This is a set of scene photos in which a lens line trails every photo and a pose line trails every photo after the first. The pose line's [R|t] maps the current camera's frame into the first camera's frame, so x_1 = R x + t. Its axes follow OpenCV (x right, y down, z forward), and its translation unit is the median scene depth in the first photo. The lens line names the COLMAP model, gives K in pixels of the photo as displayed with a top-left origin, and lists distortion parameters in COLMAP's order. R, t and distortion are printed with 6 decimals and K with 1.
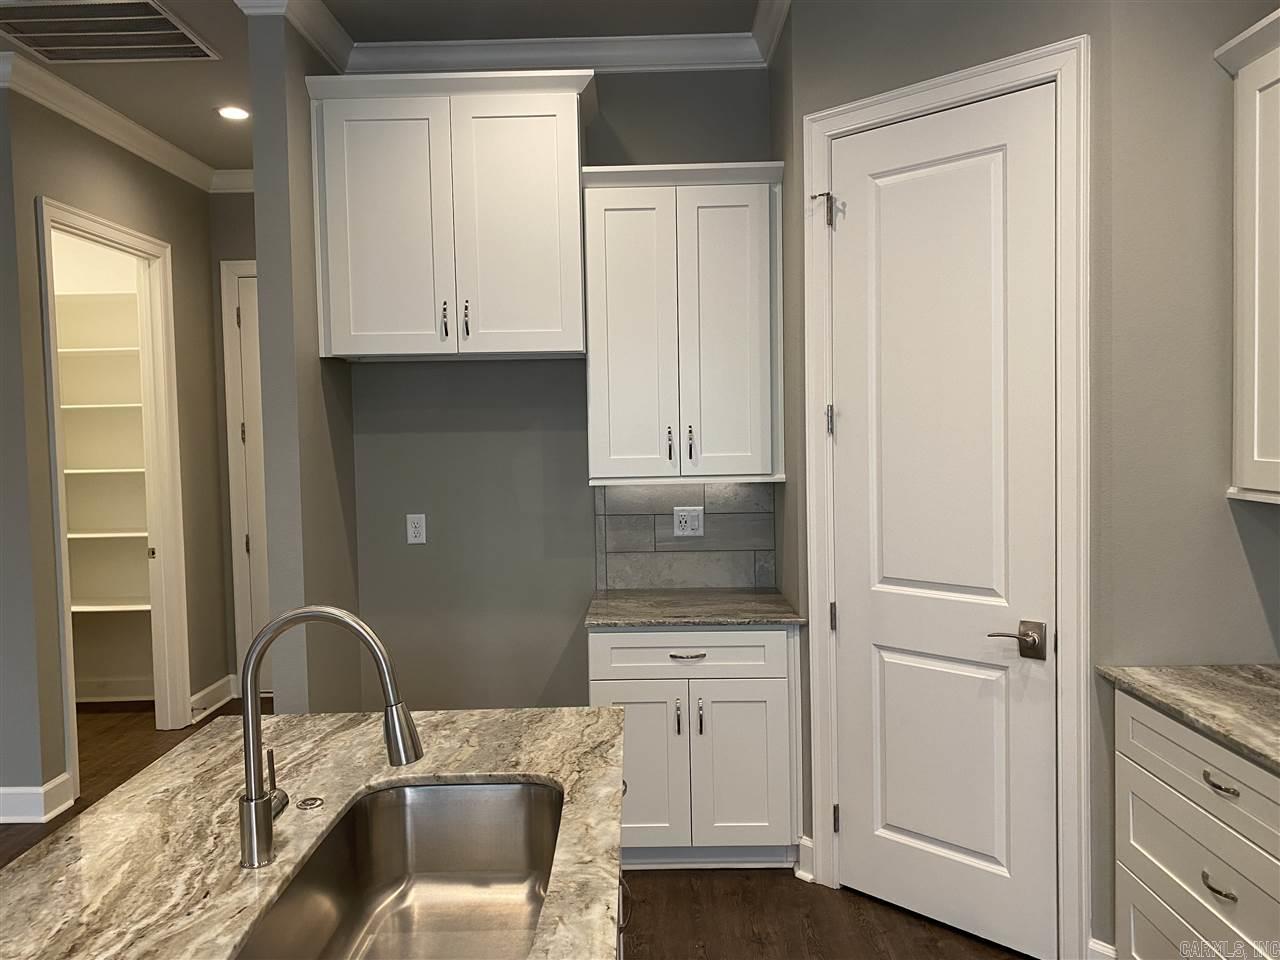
lens RADIAL K [[968.0, 0, 631.7], [0, 968.0, 474.9], [0, 0, 1]] dist [0.038709, -0.046764]
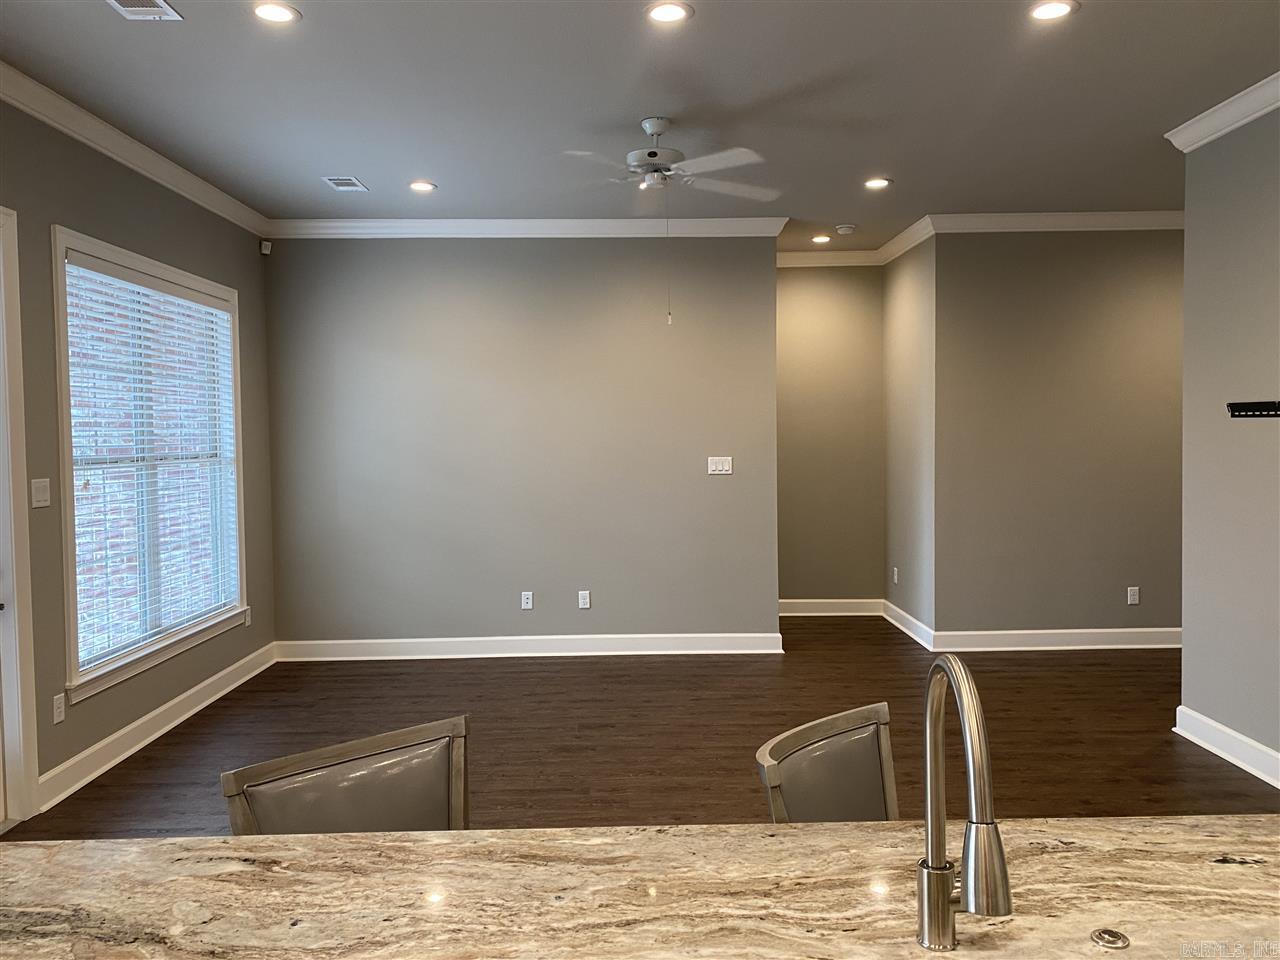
lens RADIAL K [[968.0, 0, 644.5], [0, 968.0, 487.1], [0, 0, 1]] dist [0.038709, -0.046764]
pose [[0.018198, 0.072349, -0.997213, 0.203595], [-0.040588, 0.996610, 0.071564, -0.019701], [0.999010, 0.039173, 0.021073, 0.352444]]
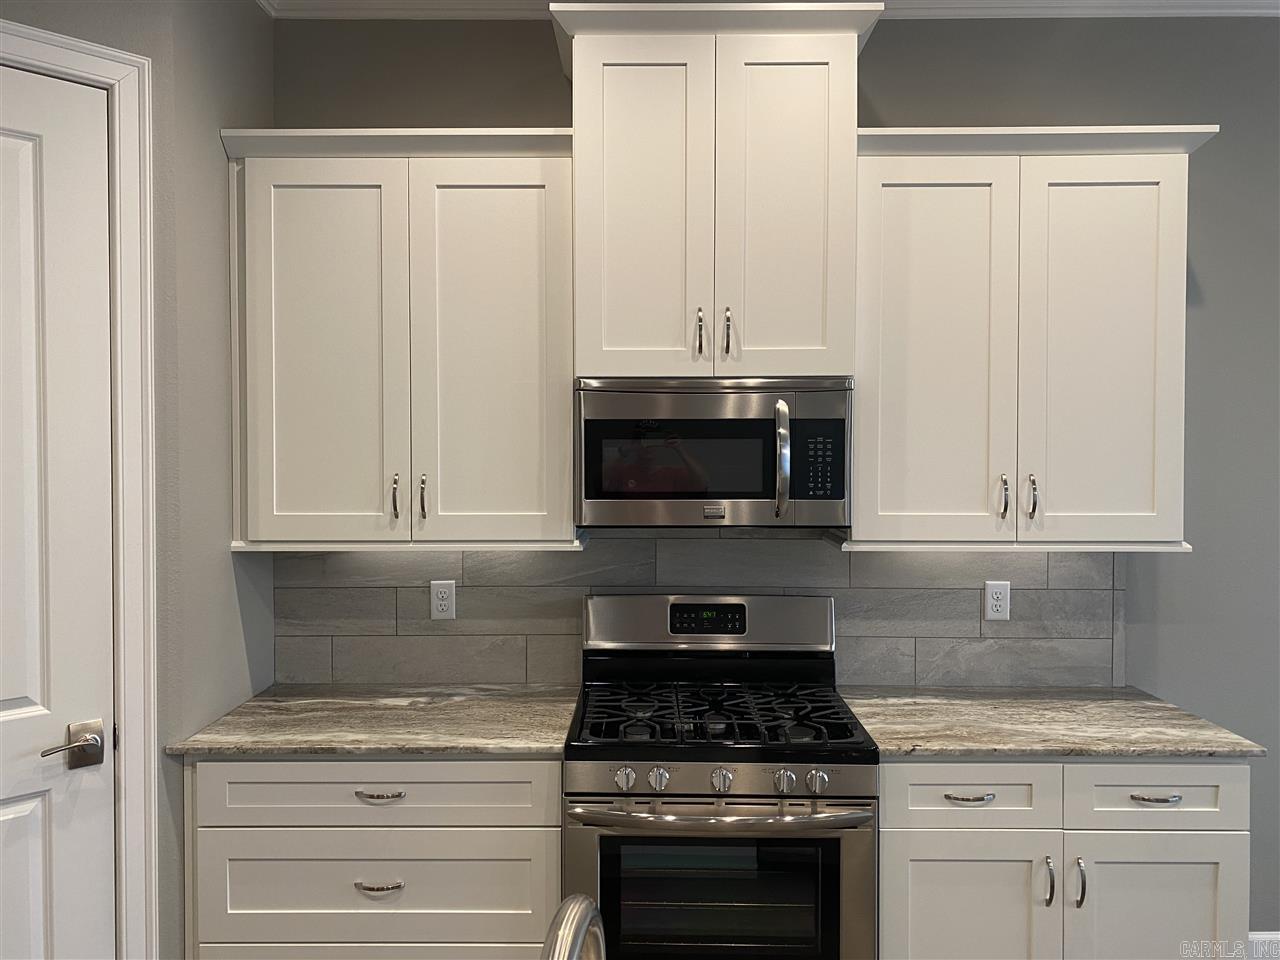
lens RADIAL K [[968.0, 0, 632.5], [0, 968.0, 483.4], [0, 0, 1]] dist [0.038709, -0.046764]
pose [[0.009142, -0.010497, 0.999903, -0.349678], [0.054365, 0.998471, 0.009984, -0.029606], [-0.998479, 0.054268, 0.009699, 0.437114]]
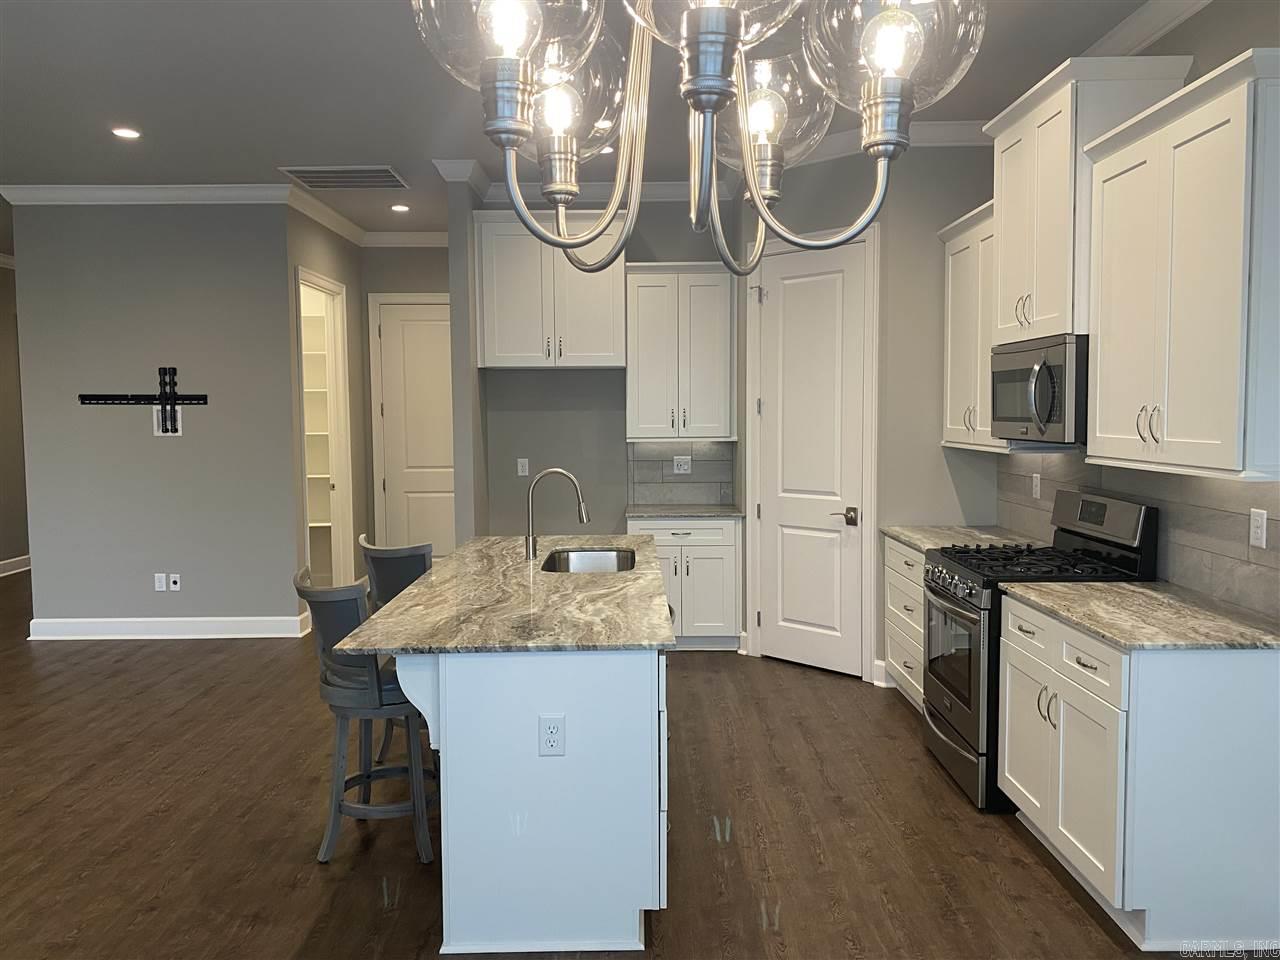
lens RADIAL K [[968.0, 0, 640.0], [0, 968.0, 476.4], [0, 0, 1]] dist [0.038709, -0.046764]
pose [[0.999736, 0.012818, 0.019071, -0.058561], [-0.013131, 0.999780, 0.016351, 0.050198], [-0.018857, -0.016597, 0.999684, -0.857822]]
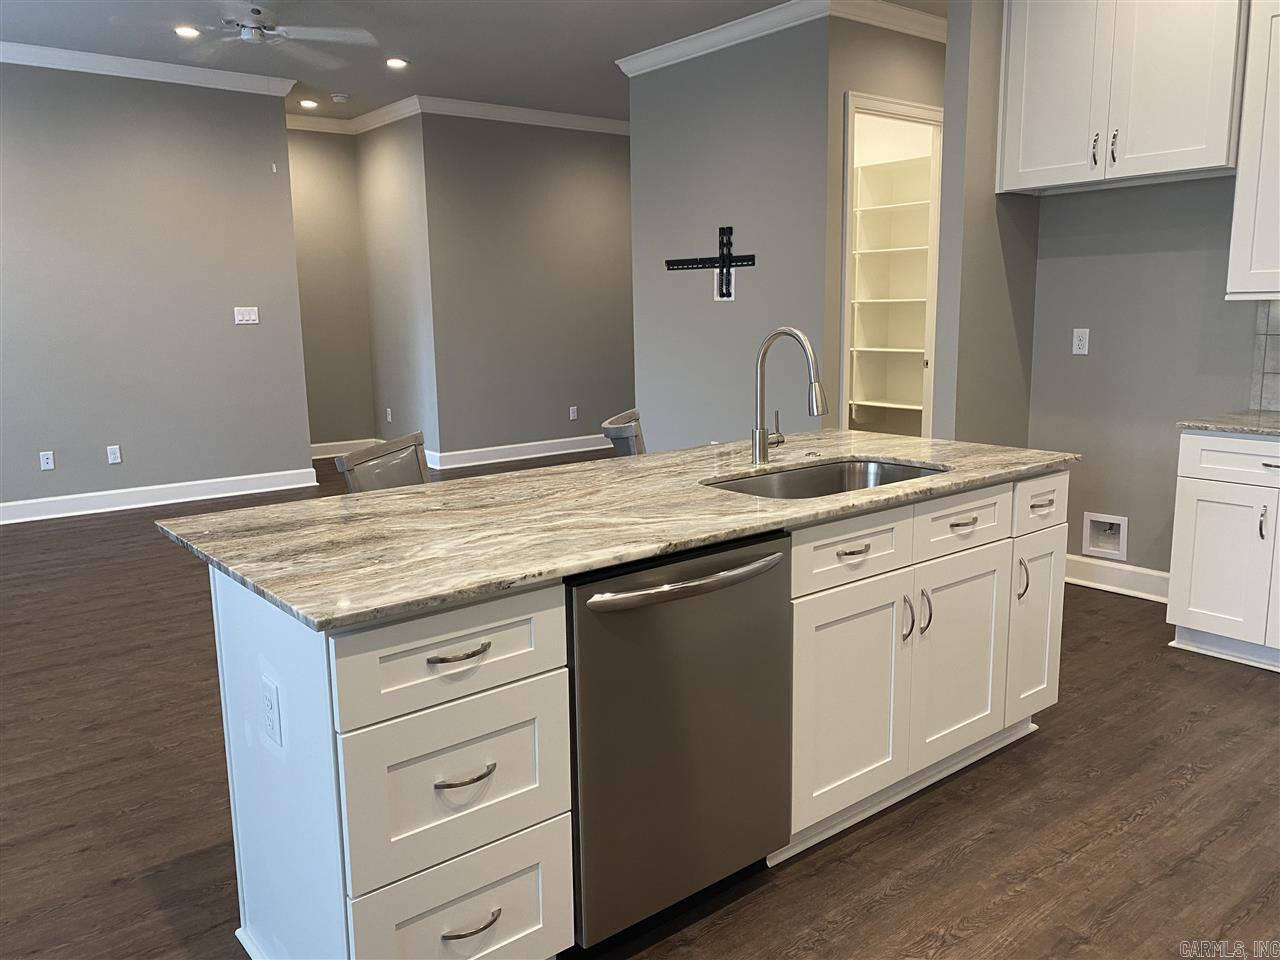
lens RADIAL K [[968.0, 0, 630.3], [0, 968.0, 481.7], [0, 0, 1]] dist [0.038709, -0.046764]
pose [[0.621736, 0.148668, -0.768988, 0.435879], [-0.035959, 0.986203, 0.161589, 0.063190], [0.782401, -0.072814, 0.618504, -0.177000]]
